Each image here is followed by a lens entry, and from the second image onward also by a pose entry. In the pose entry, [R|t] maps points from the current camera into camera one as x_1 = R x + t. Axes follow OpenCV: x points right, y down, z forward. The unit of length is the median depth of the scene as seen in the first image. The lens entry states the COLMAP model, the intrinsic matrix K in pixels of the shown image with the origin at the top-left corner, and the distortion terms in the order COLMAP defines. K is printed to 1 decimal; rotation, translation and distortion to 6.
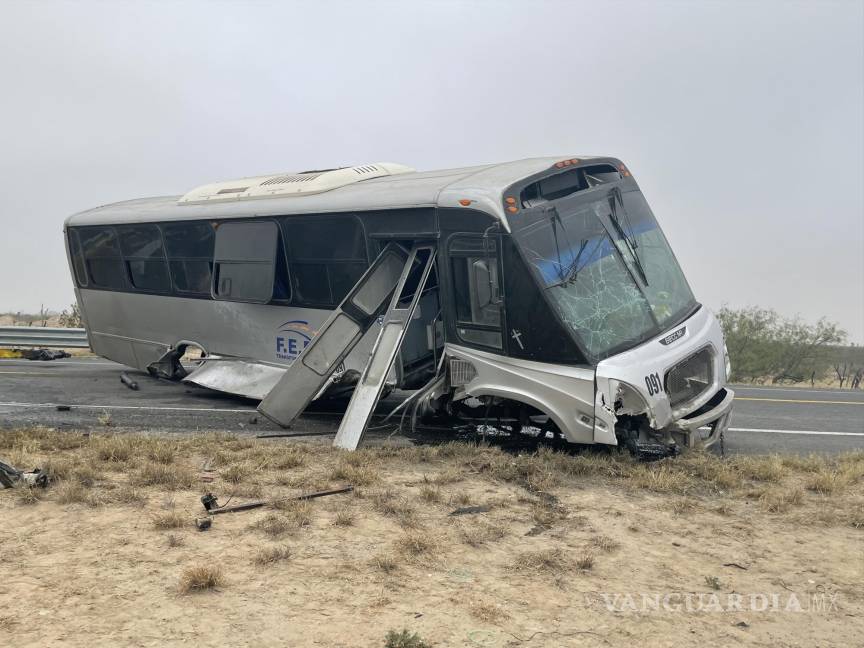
lens RADIAL K [[744.0, 0, 413.8], [0, 744.0, 310.1], [0, 0, 1]] dist [0.090567, -0.101565]
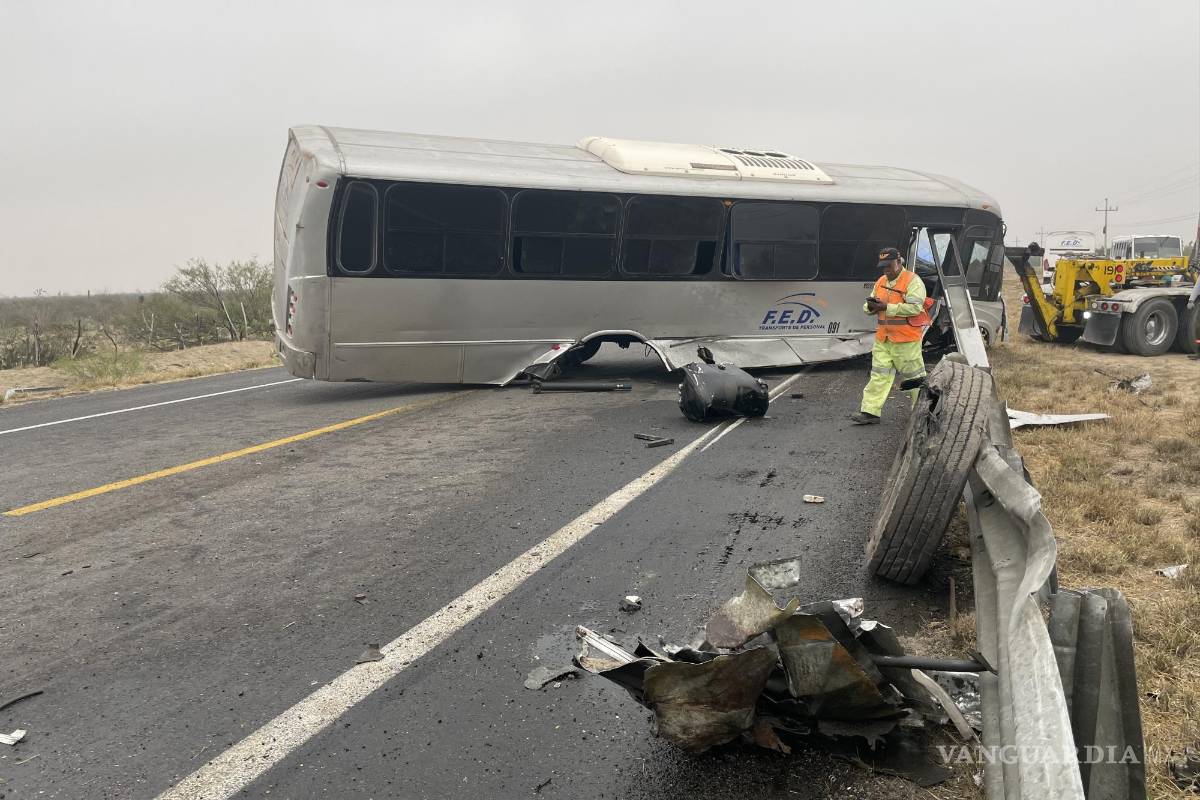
lens RADIAL K [[908.3, 0, 602.1], [0, 908.3, 397.7], [0, 0, 1]] dist [0.063309, -0.013621]
pose [[0.384256, -0.167812, 0.907847, -2.096772], [0.034094, 0.985250, 0.167689, -0.097794], [-0.922597, -0.033483, 0.384310, 0.972332]]
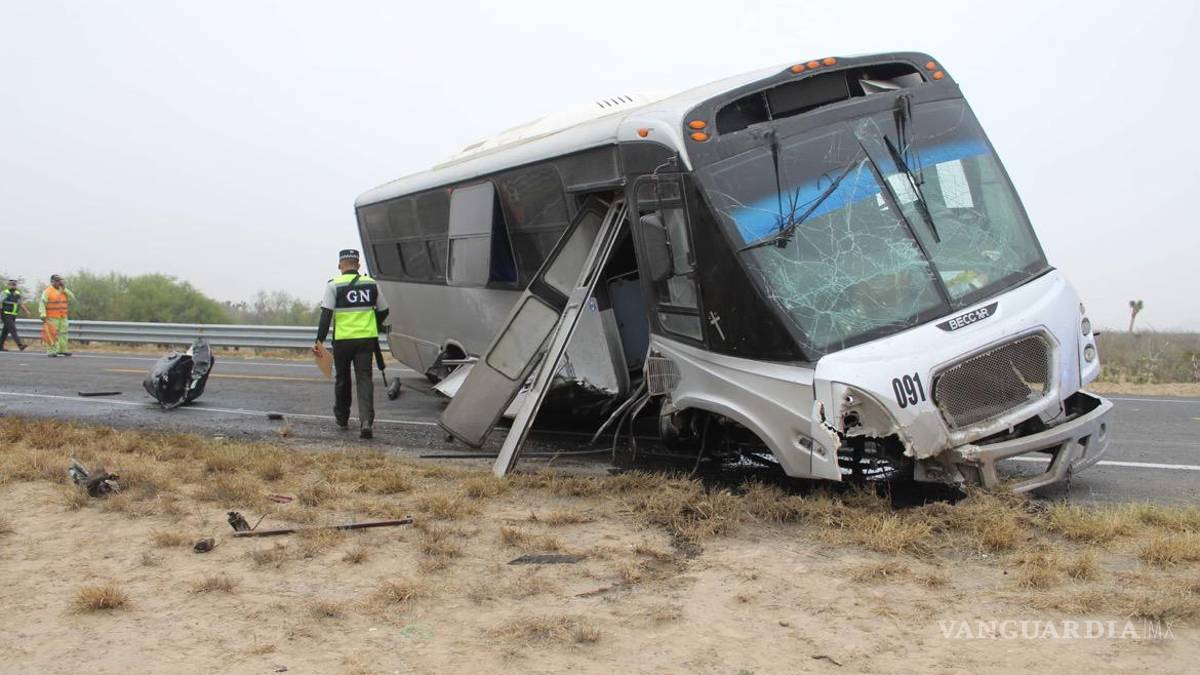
lens RADIAL K [[1005.9, 0, 588.8], [0, 1005.9, 337.2], [0, 0, 1]] dist [-0.165290, 0.148210]
pose [[0.933382, -0.012626, -0.358661, 0.351619], [0.023755, 0.999363, 0.026639, 0.021872], [0.358096, -0.033385, 0.933088, 0.094835]]
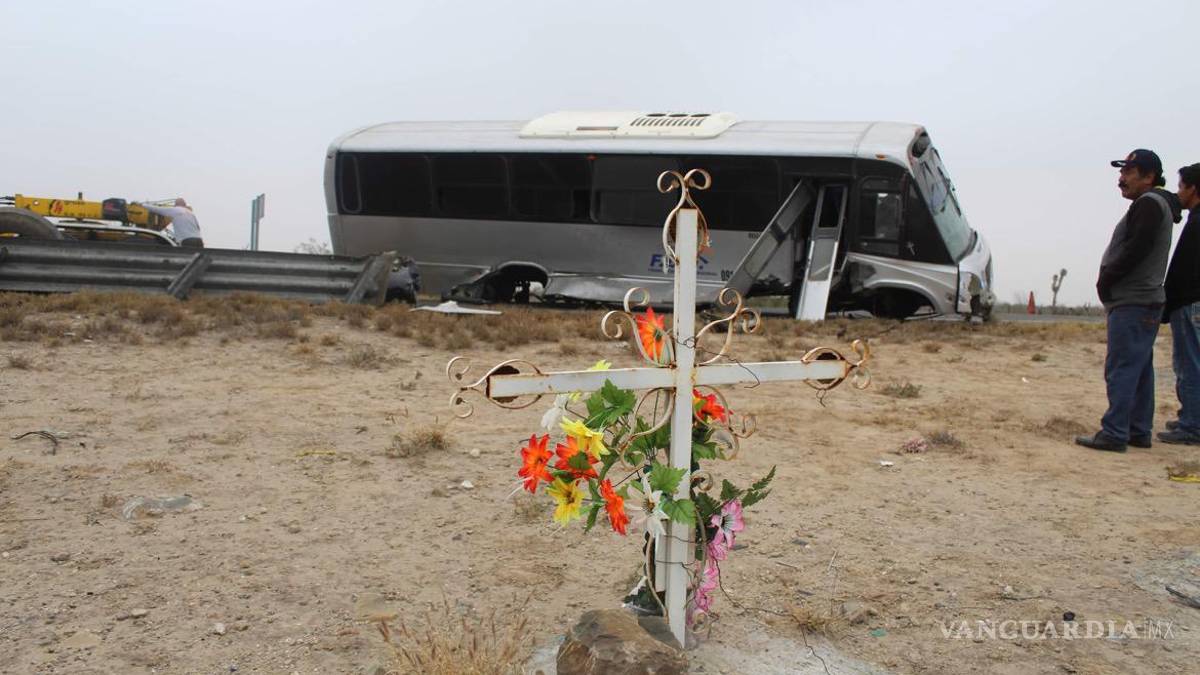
lens RADIAL K [[1005.9, 0, 601.0], [0, 1005.9, 337.2], [0, 0, 1]] dist [-0.165290, 0.148210]
pose [[0.938469, -0.031221, 0.343949, -1.130815], [0.003614, 0.996739, 0.080615, 0.053540], [-0.345344, -0.074412, 0.935521, -0.674244]]
